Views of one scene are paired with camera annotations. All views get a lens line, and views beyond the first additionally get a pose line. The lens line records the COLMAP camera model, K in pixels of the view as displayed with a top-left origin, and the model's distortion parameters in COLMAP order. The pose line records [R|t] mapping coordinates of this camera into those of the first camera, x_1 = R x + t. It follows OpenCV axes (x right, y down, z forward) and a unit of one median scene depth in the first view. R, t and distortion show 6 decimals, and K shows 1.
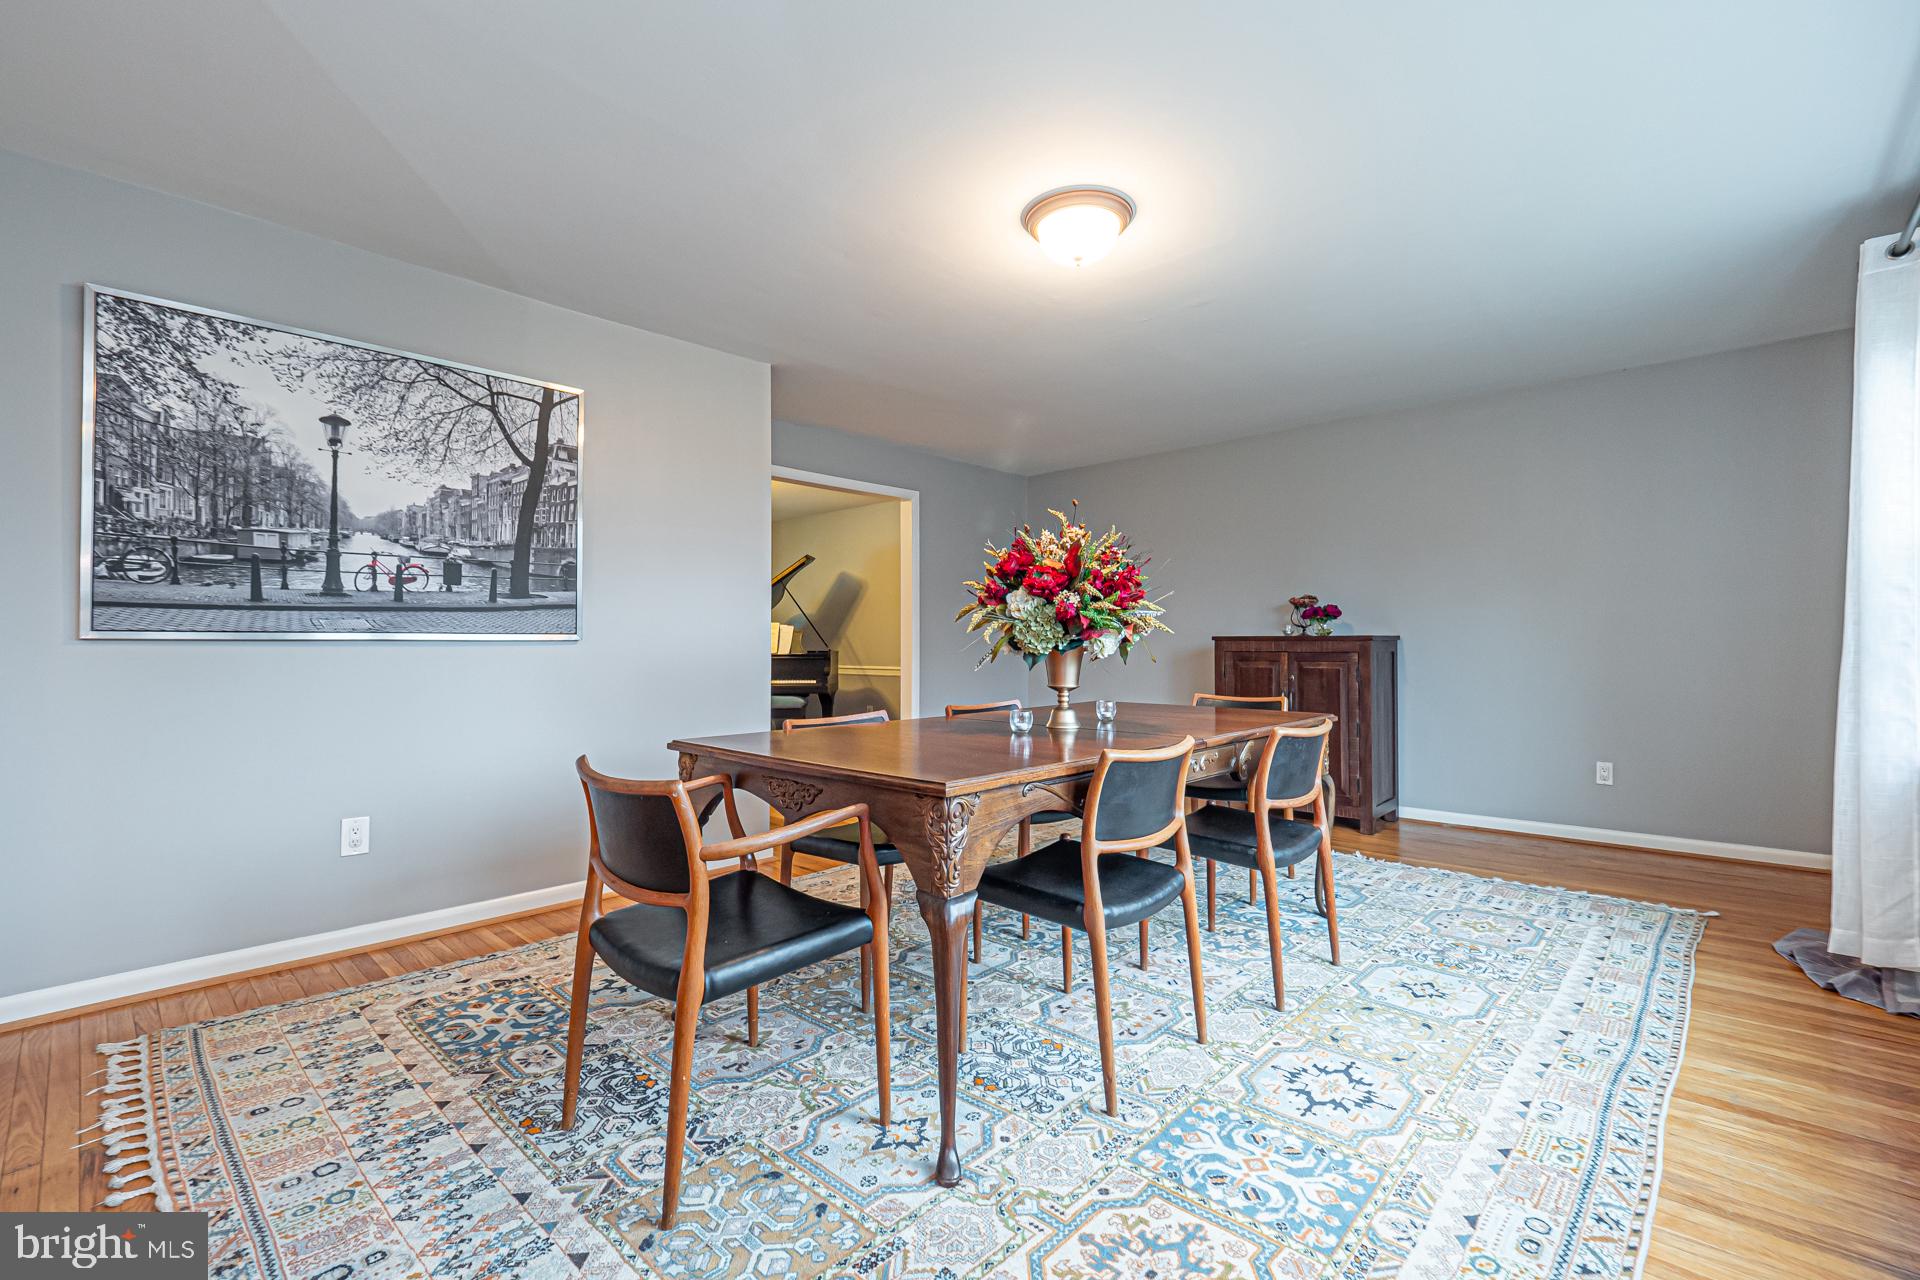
lens RADIAL K [[811.7, 0, 962.8], [0, 811.7, 647.1], [0, 0, 1]] dist [0.002086, -0.005993]
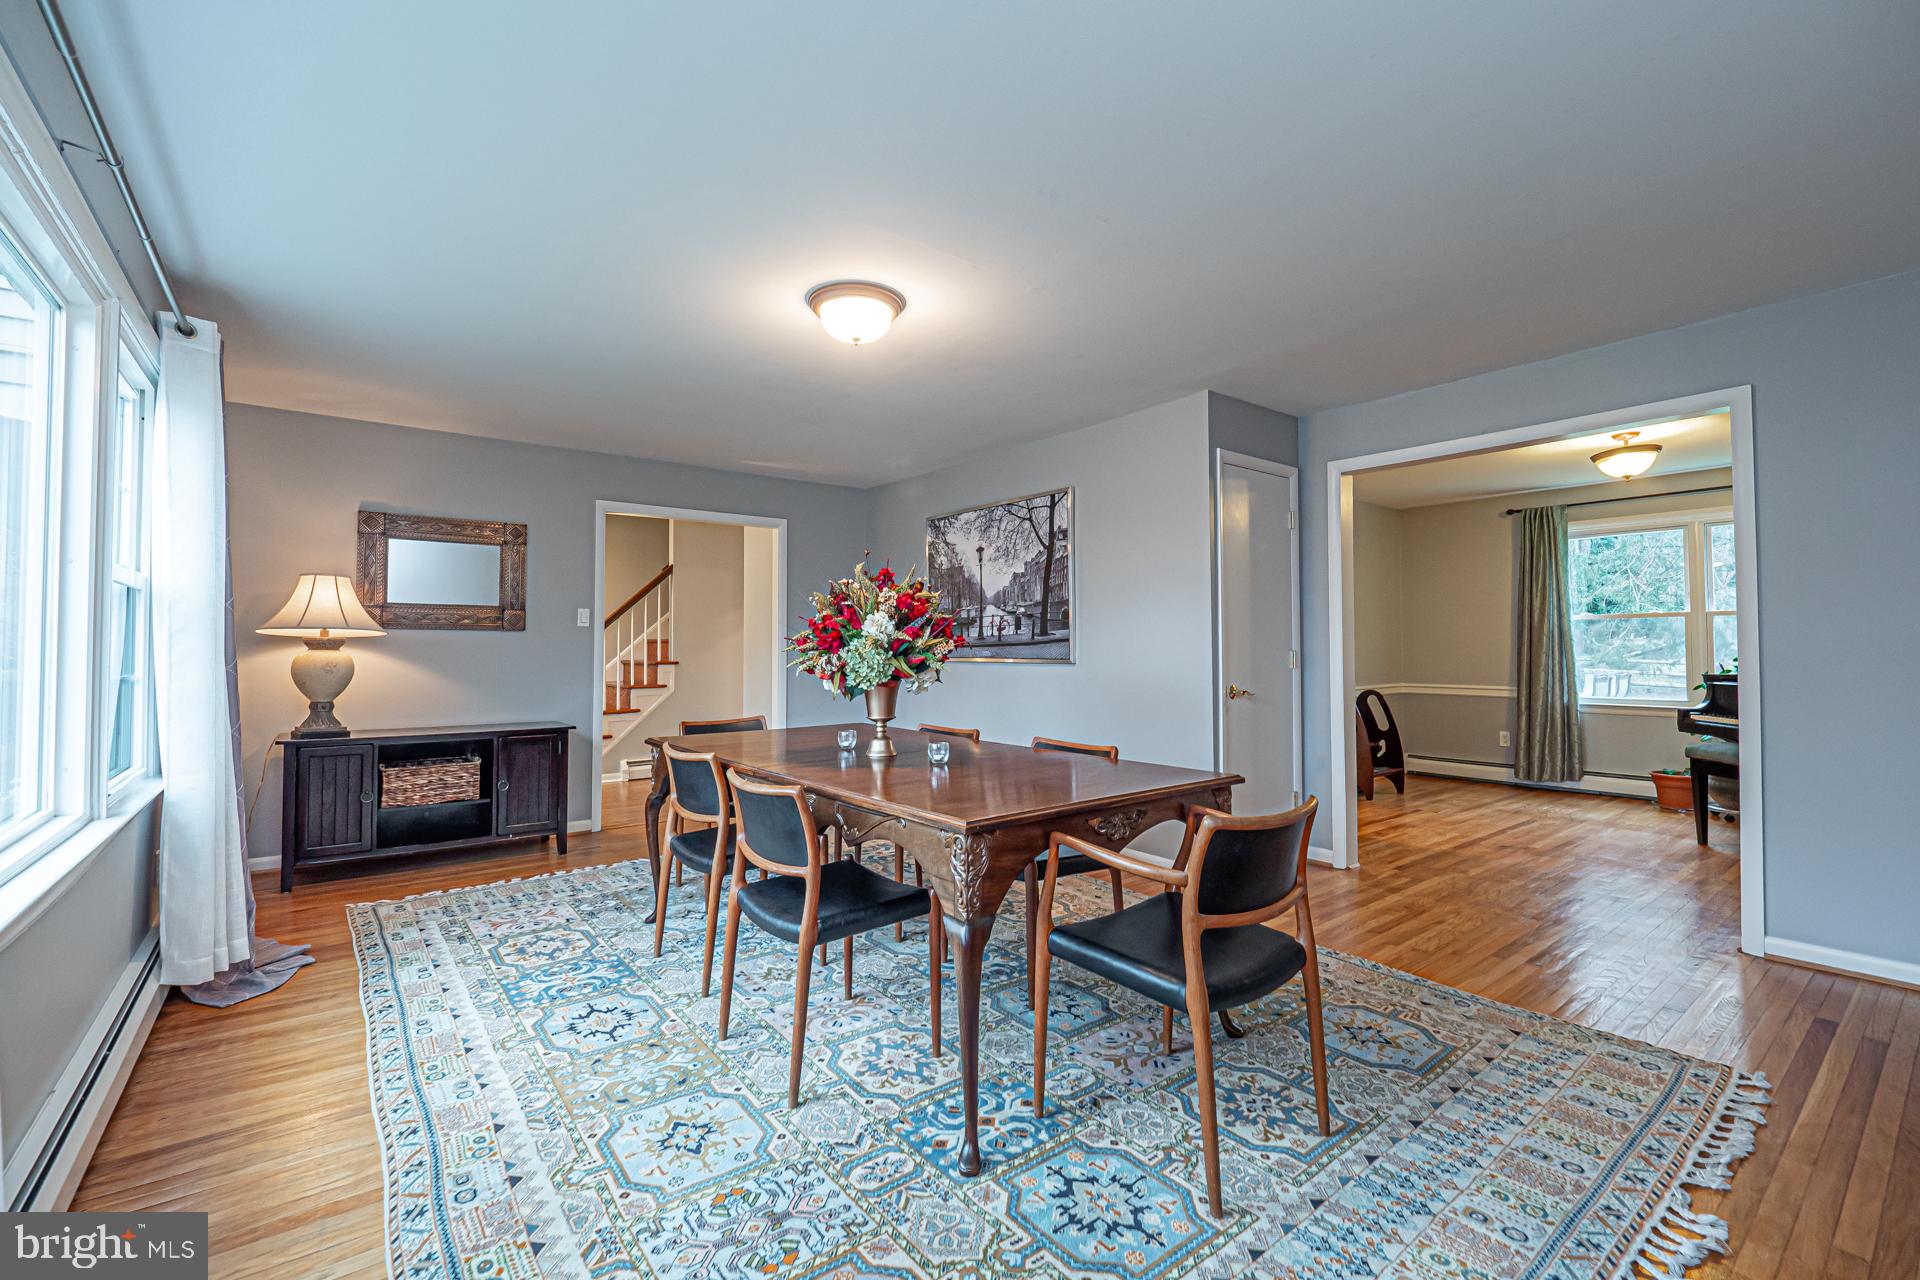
lens RADIAL K [[811.7, 0, 962.8], [0, 811.7, 647.1], [0, 0, 1]] dist [0.002086, -0.005993]
pose [[-0.130497, 0.003241, -0.991443, 1.162806], [0.000687, 0.999995, 0.003178, -0.050679], [0.991448, -0.000266, -0.130499, 1.211104]]
